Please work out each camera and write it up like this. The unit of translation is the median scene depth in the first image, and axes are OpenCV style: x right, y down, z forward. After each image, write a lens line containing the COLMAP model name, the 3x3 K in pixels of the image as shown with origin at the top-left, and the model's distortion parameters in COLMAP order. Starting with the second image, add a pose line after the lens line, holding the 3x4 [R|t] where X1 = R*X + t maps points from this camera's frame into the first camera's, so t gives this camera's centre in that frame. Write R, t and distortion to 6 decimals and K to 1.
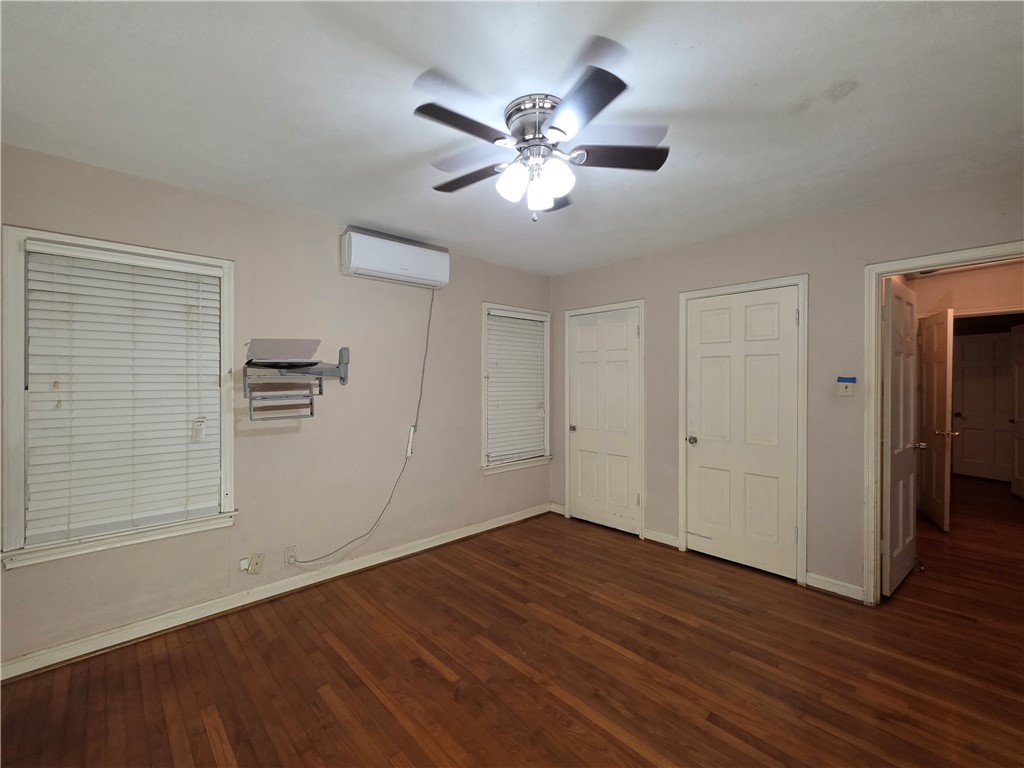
lens RADIAL K [[434.1, 0, 512.0], [0, 434.1, 384.0], [0, 0, 1]] dist [0.003312, 0.000217]
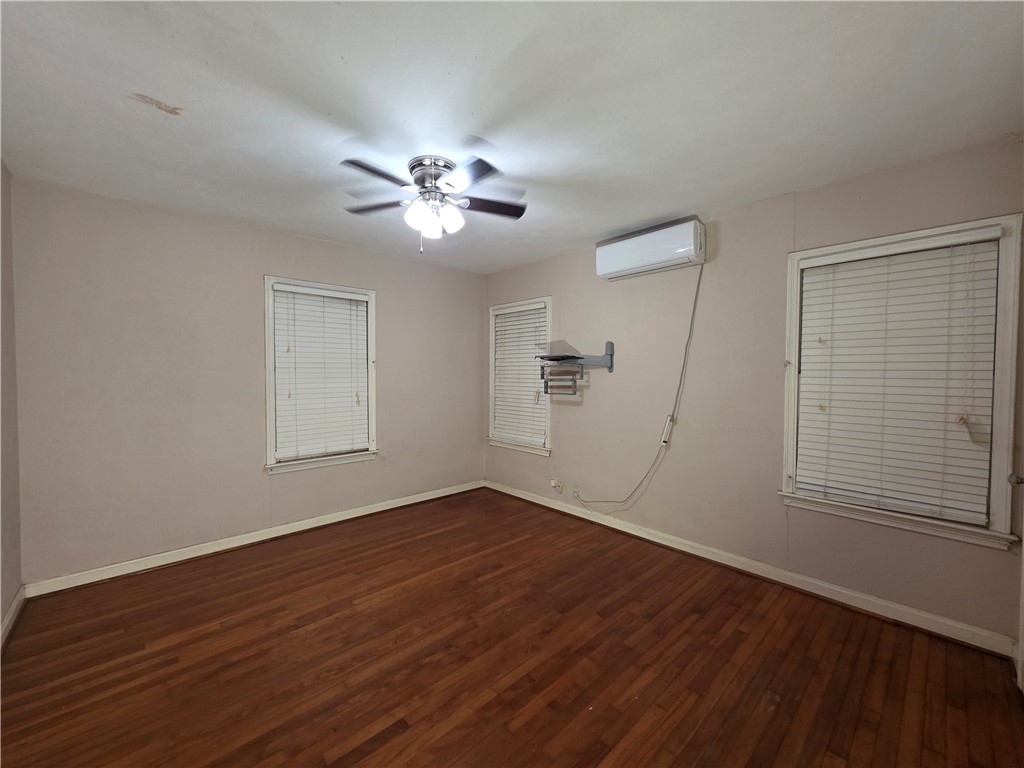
lens RADIAL K [[405.7, 0, 494.3], [0, 405.7, 384.5], [0, 0, 1]] dist [0.001225, 0.000038]
pose [[-0.022025, 0.031965, -0.999246, 0.863207], [-0.009762, 0.999434, 0.032186, 0.003197], [0.999710, 0.010464, -0.021700, 0.798171]]
